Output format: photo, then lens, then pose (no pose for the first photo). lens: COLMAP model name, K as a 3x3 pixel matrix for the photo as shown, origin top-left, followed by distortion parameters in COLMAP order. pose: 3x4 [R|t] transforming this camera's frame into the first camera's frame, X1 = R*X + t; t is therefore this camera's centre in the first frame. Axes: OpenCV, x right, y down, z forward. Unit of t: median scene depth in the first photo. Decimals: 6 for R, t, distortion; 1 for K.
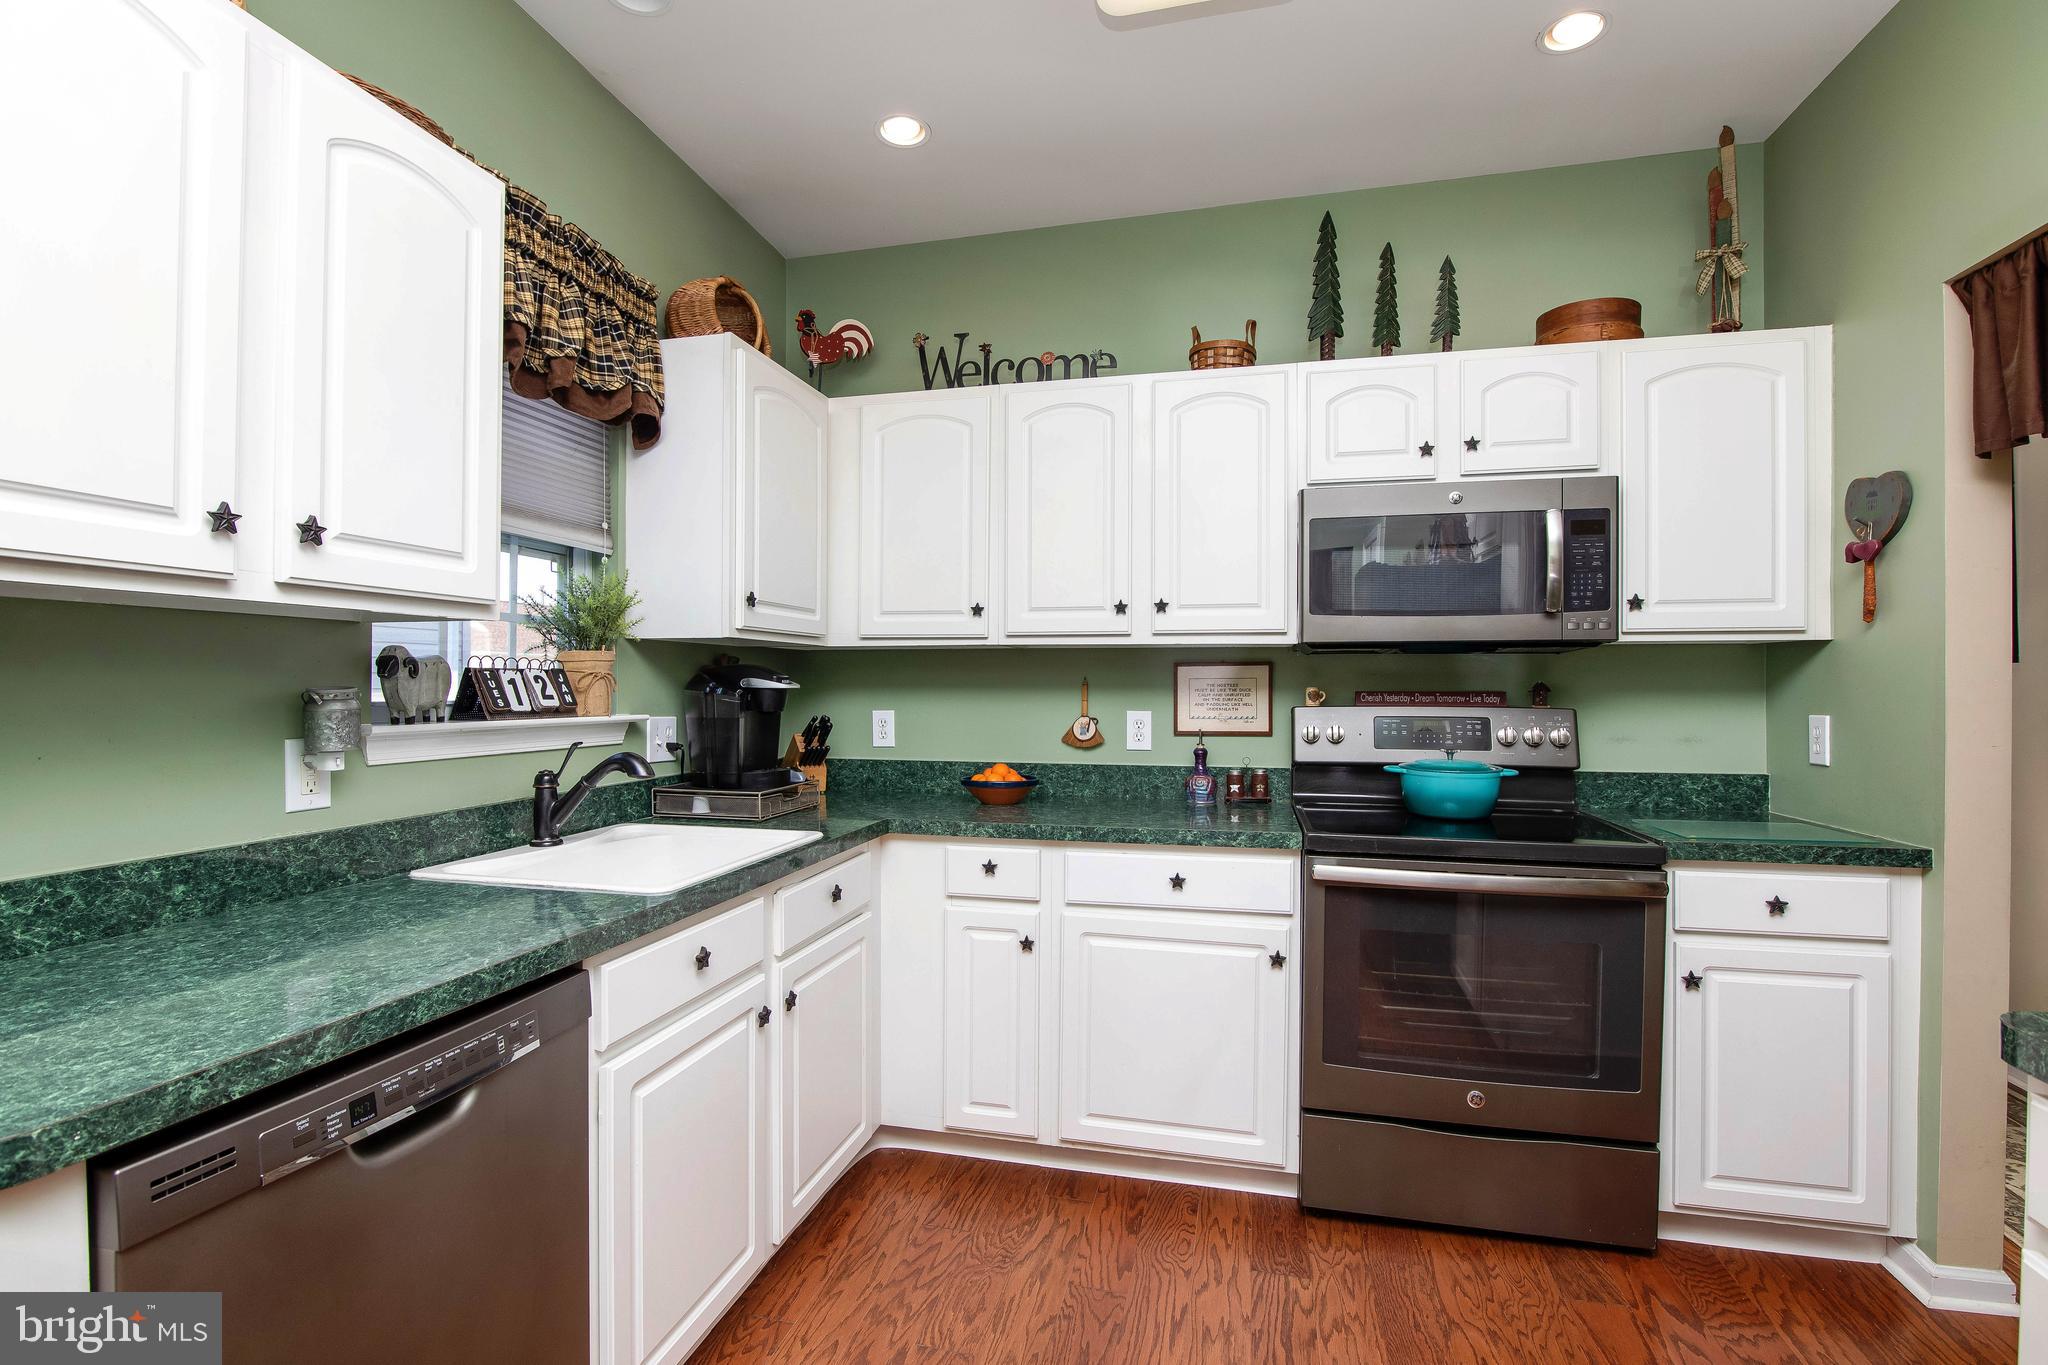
lens RADIAL K [[935.2, 0, 1025.0], [0, 935.2, 679.8], [0, 0, 1]] dist [-0.019558, 0.001599]
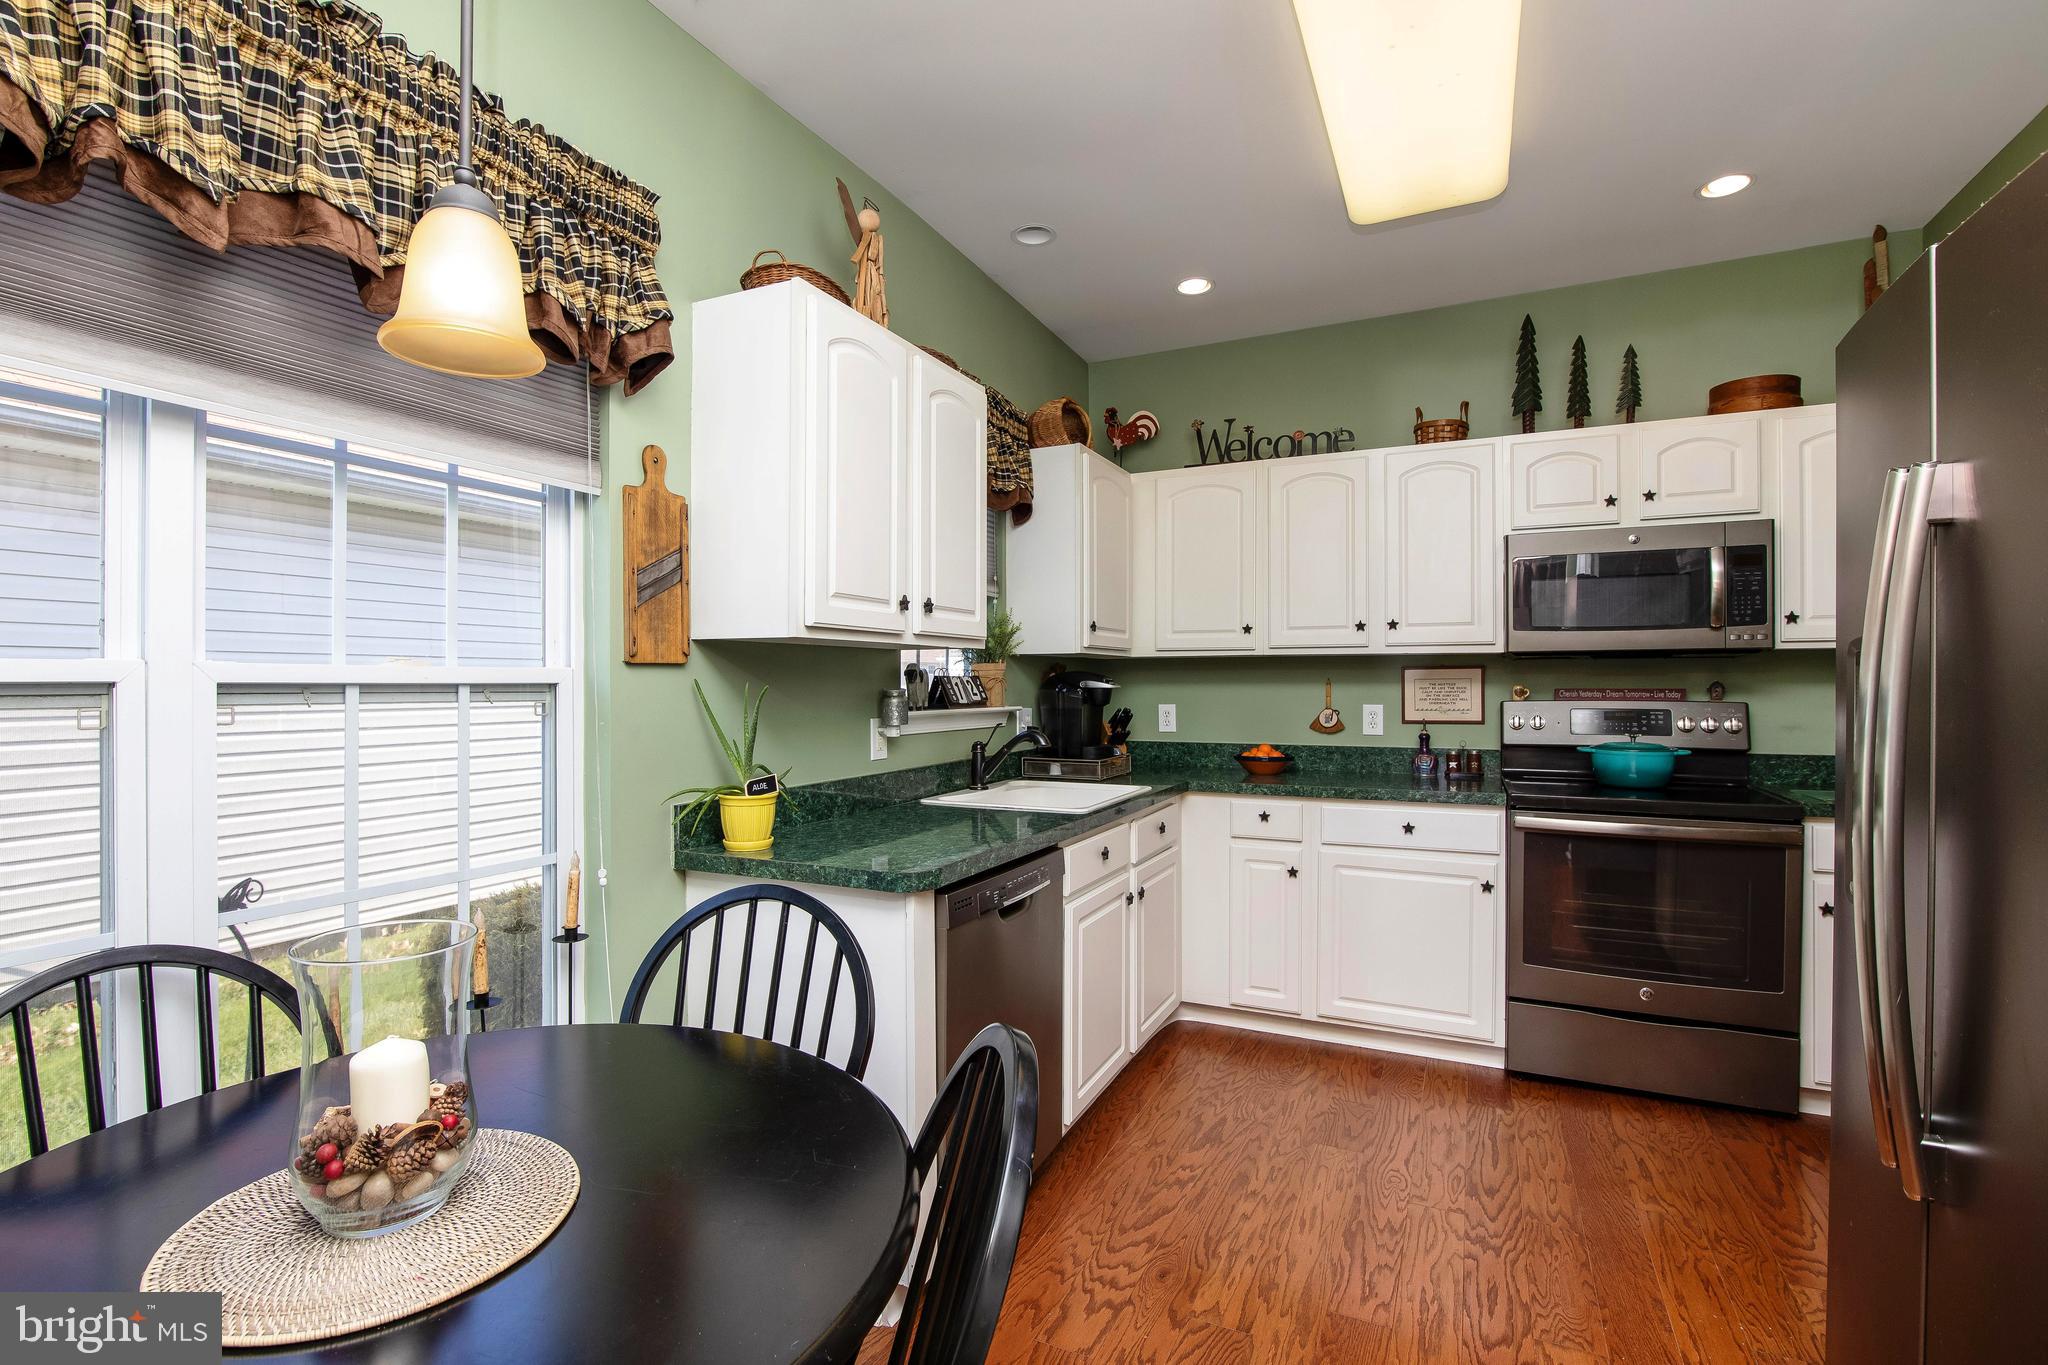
lens RADIAL K [[935.2, 0, 1017.4], [0, 935.2, 679.4], [0, 0, 1]] dist [-0.019558, 0.001599]
pose [[0.976823, -0.004928, -0.213991, -0.105201], [0.005263, 0.999986, 0.000993, -0.006590], [0.213983, -0.002096, 0.976835, -0.463312]]
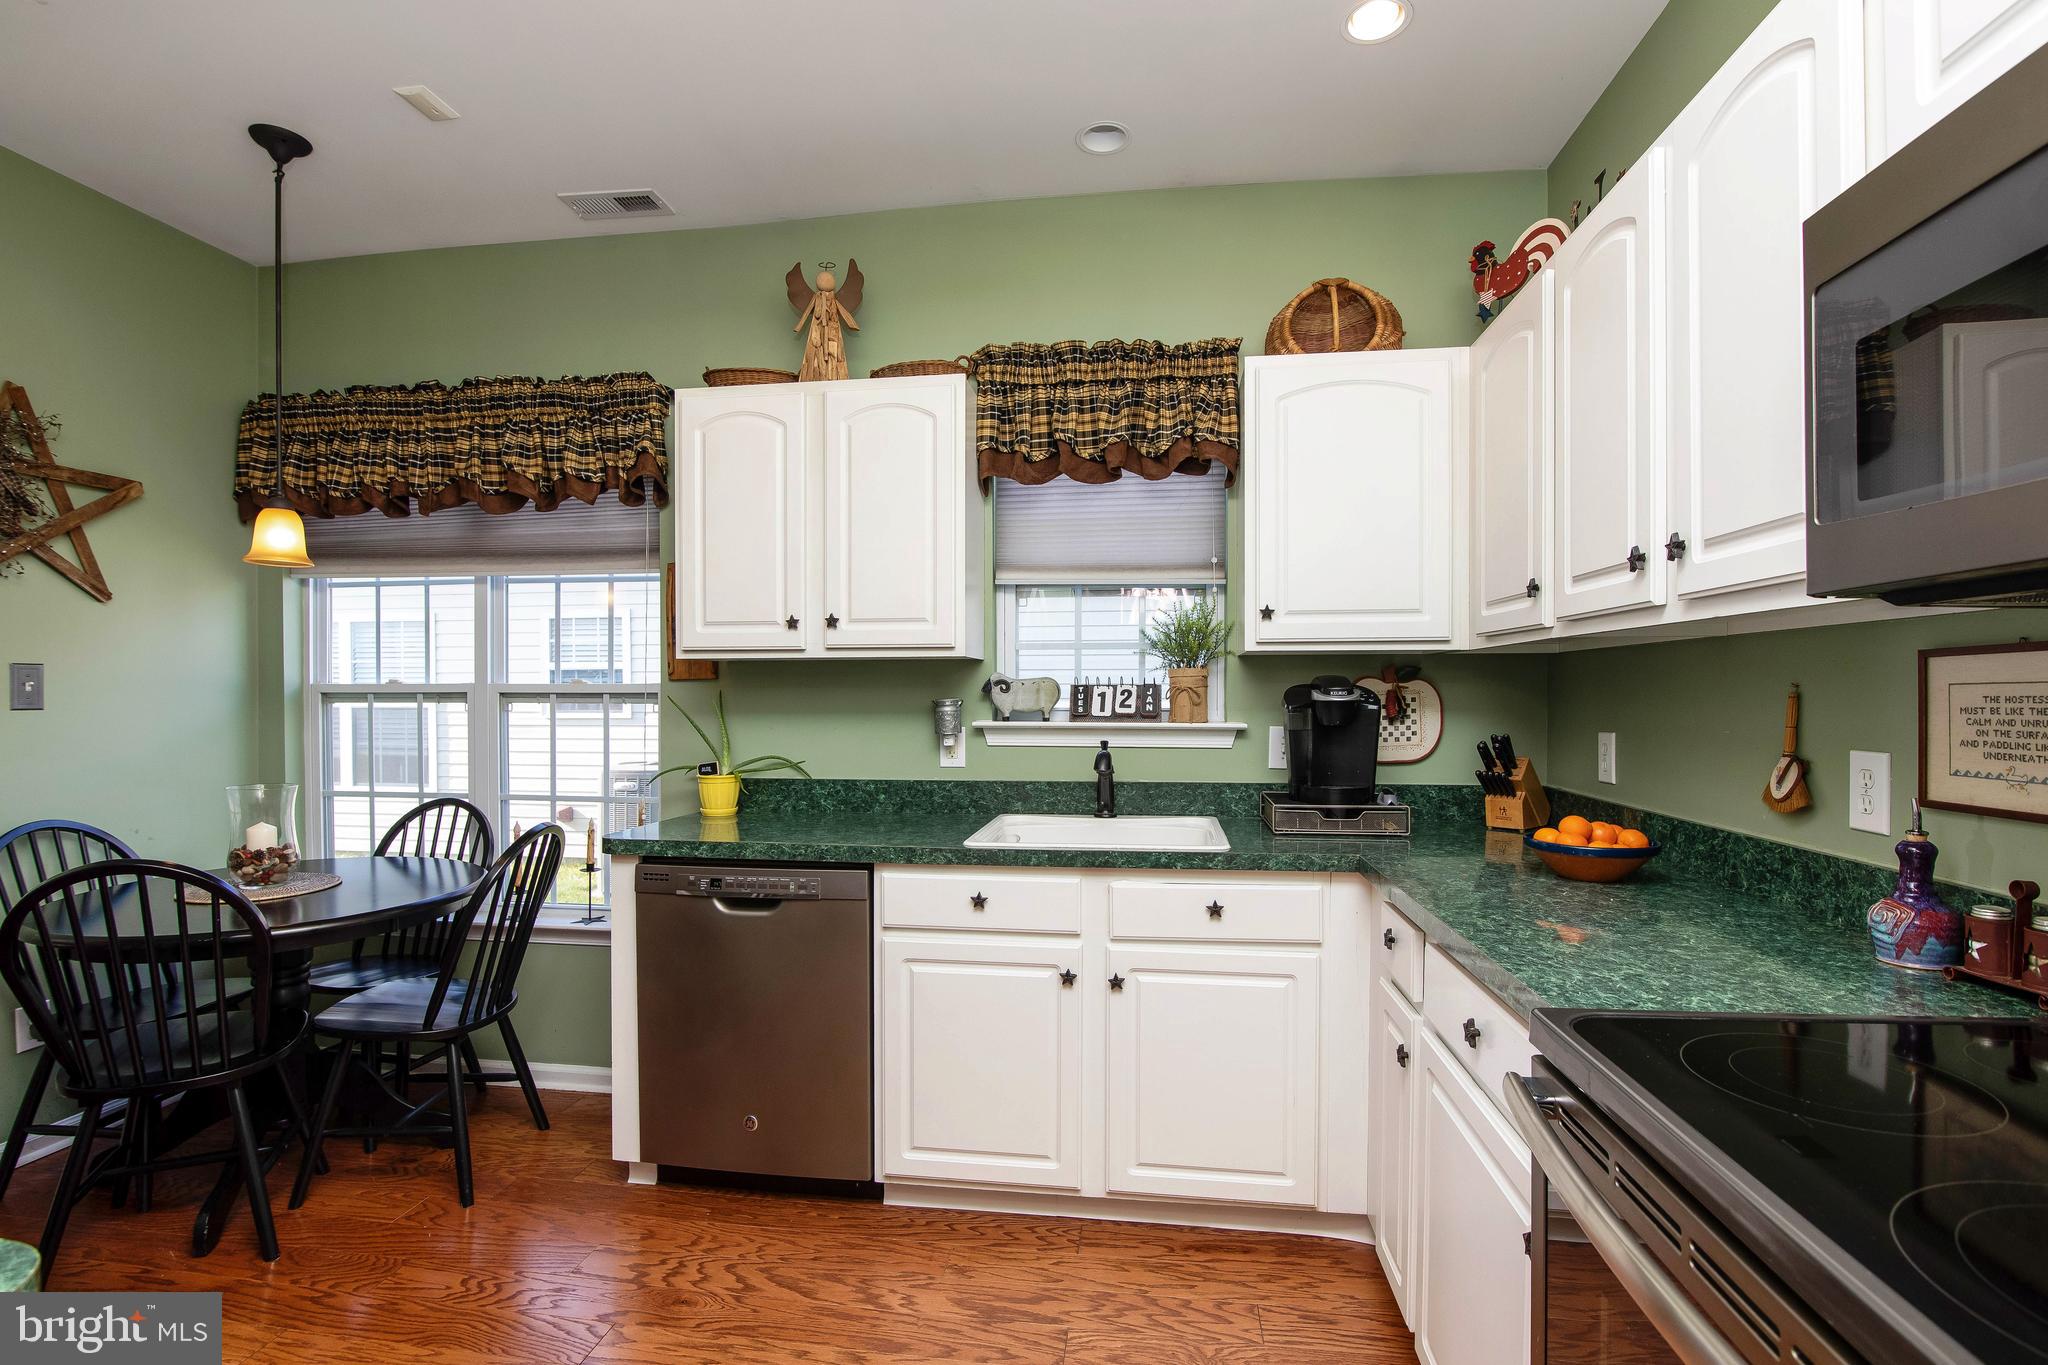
lens RADIAL K [[935.2, 0, 1017.4], [0, 935.2, 705.1], [0, 0, 1]] dist [-0.019558, 0.001599]
pose [[0.098910, 0.009187, -0.995054, 0.735376], [0.005656, 0.999936, 0.009794, 0.003210], [0.995080, -0.006597, 0.098852, 0.680034]]
